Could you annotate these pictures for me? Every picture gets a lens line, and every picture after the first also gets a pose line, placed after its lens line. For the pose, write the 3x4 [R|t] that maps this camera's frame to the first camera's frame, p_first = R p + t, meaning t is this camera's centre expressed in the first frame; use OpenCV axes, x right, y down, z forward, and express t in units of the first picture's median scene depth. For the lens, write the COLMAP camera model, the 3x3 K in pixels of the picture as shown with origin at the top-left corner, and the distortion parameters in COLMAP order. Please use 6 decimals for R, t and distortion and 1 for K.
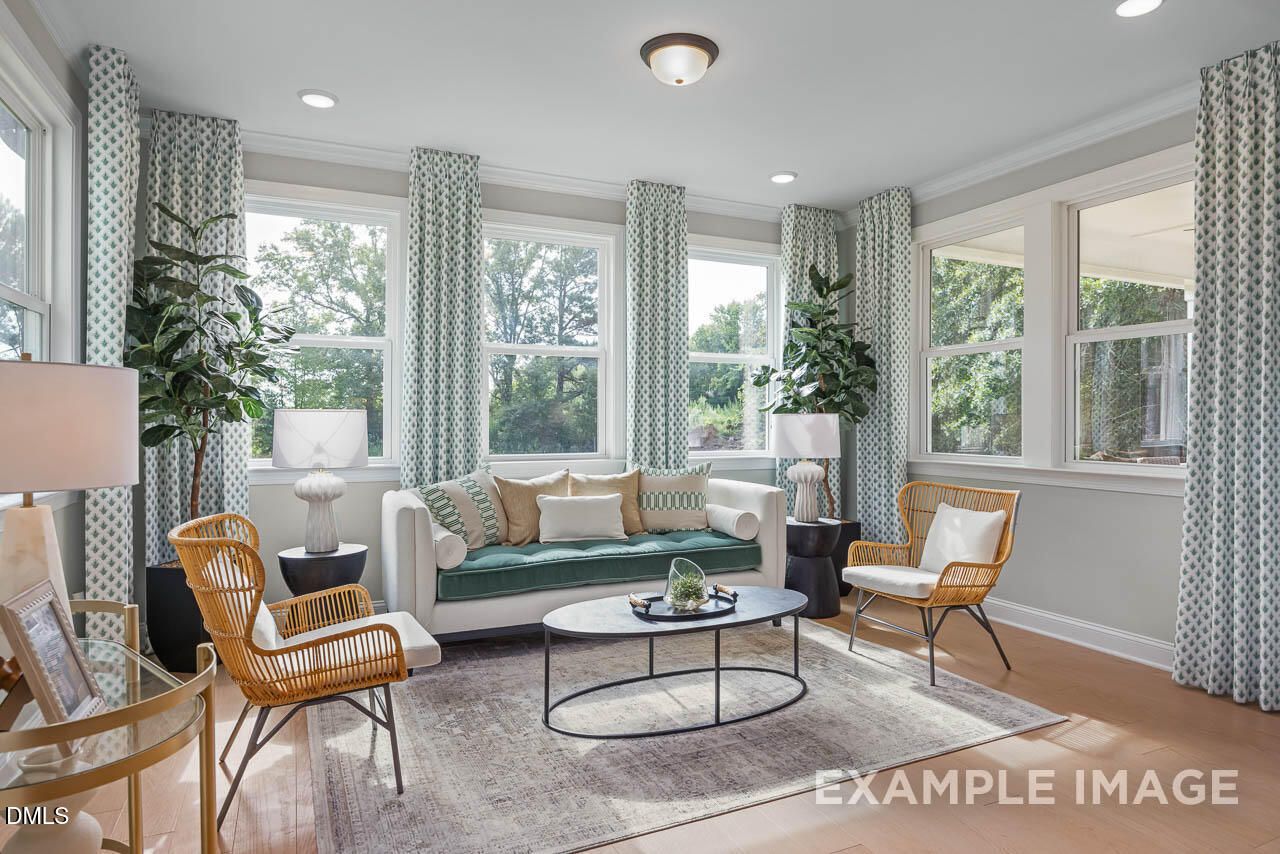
lens RADIAL K [[750.0, 0, 640.4], [0, 750.0, 421.5], [0, 0, 1]] dist [-0.003267, -0.001427]
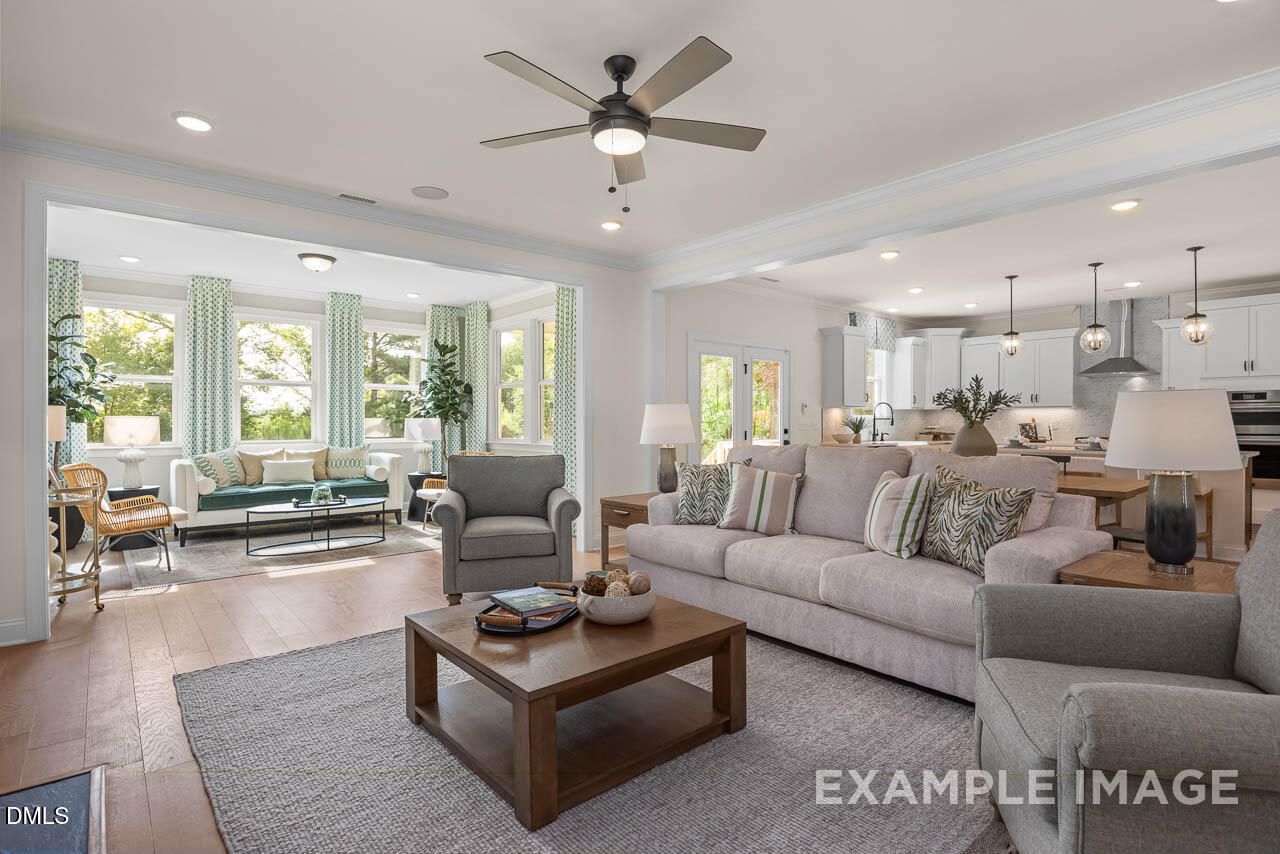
lens RADIAL K [[640.3, 0, 640.9], [0, 640.3, 422.9], [0, 0, 1]] dist [-0.005262, -0.001049]
pose [[0.963978, -0.003534, 0.265960, 0.357201], [0.003495, 0.999994, 0.000620, 0.003786], [-0.265960, 0.000332, 0.963984, -0.832015]]
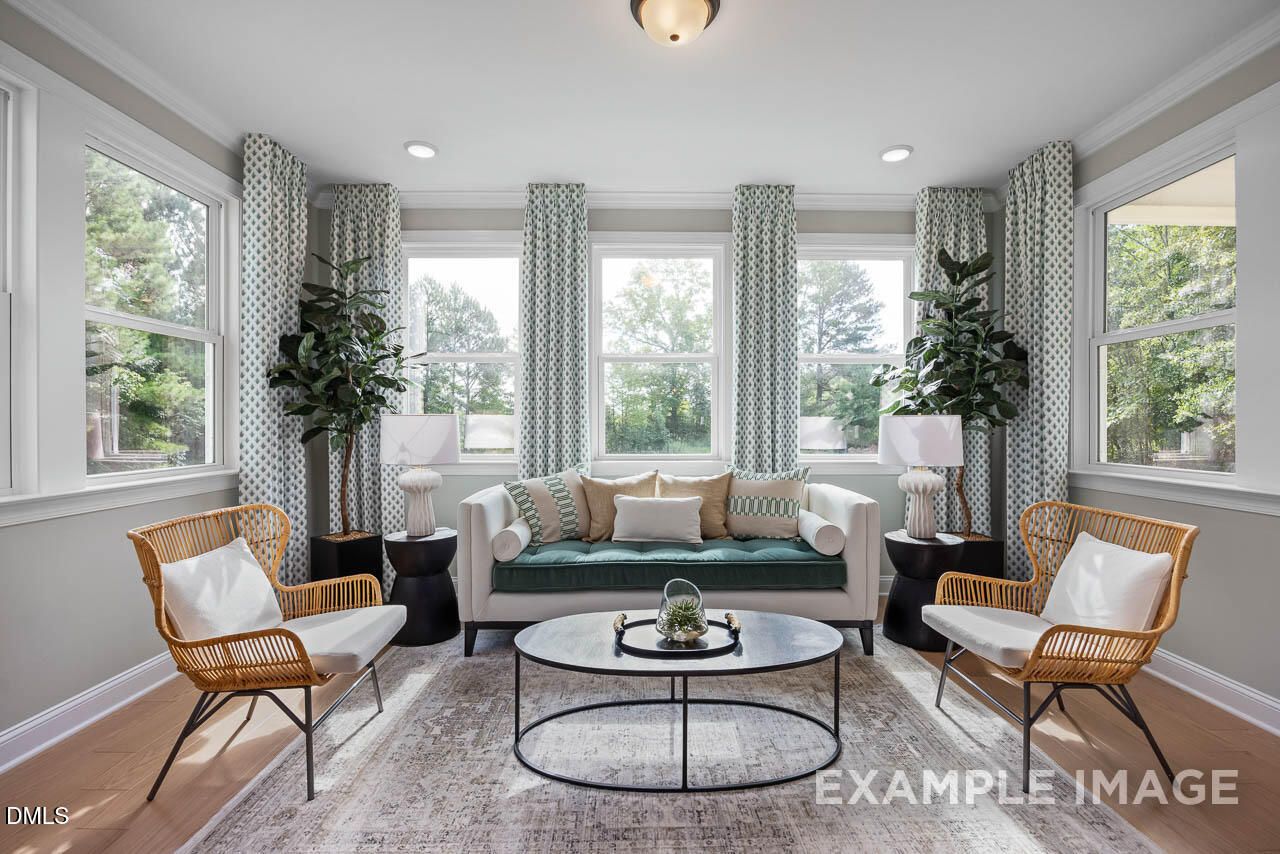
lens RADIAL K [[570.8, 0, 647.4], [0, 570.8, 425.6], [0, 0, 1]] dist [-0.012002, 0.000466]
pose [[0.912694, 0.000740, -0.408644, 0.222213], [0.000443, 0.999996, 0.002799, -0.000279], [0.408645, -0.002736, 0.912690, 0.283859]]
